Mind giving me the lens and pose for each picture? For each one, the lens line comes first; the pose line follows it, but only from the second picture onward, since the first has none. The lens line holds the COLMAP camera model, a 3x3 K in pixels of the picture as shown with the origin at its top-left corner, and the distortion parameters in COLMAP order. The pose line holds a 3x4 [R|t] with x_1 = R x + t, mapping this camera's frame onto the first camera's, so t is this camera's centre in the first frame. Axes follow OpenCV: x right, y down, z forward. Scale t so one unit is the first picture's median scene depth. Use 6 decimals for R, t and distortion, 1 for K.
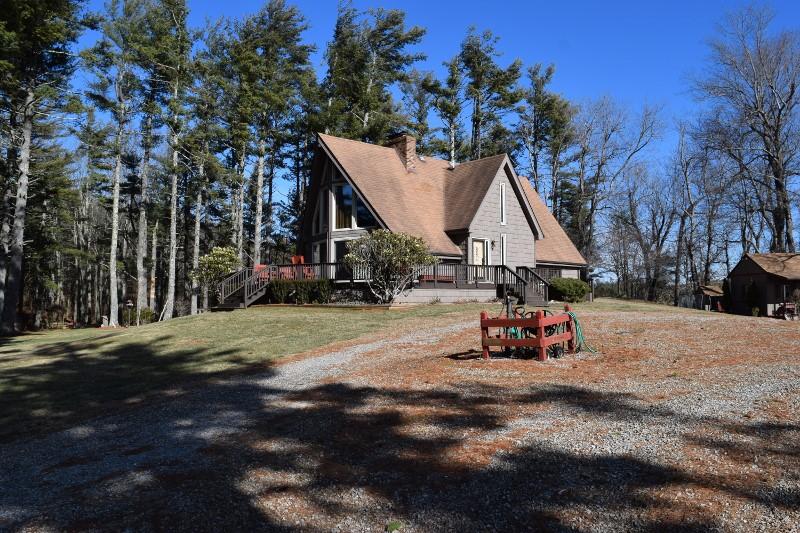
lens RADIAL K [[647.6, 0, 404.0], [0, 647.6, 259.5], [0, 0, 1]] dist [-0.008553, 0.002318]
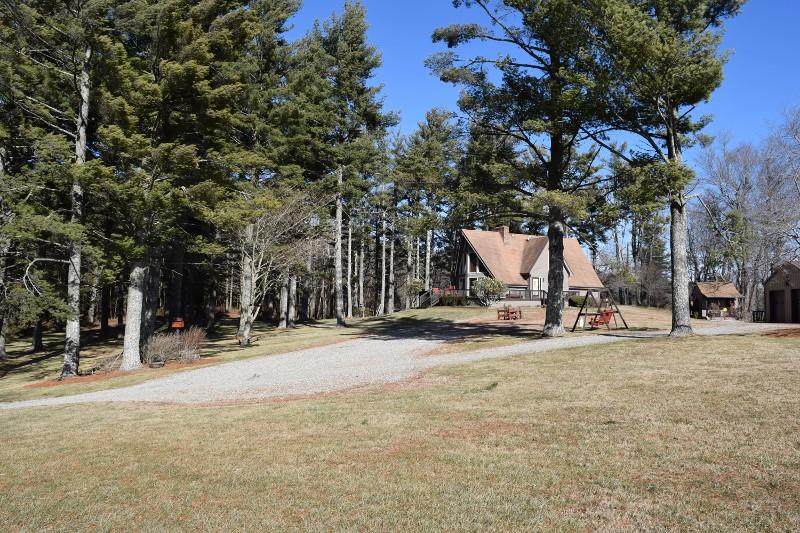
lens RADIAL K [[647.6, 0, 399.6], [0, 647.6, 266.0], [0, 0, 1]] dist [-0.008553, 0.002318]
pose [[0.971826, 0.000844, -0.235696, 0.181497], [-0.000051, 0.999994, 0.003369, -0.076749], [0.235698, -0.003262, 0.971821, -1.191024]]
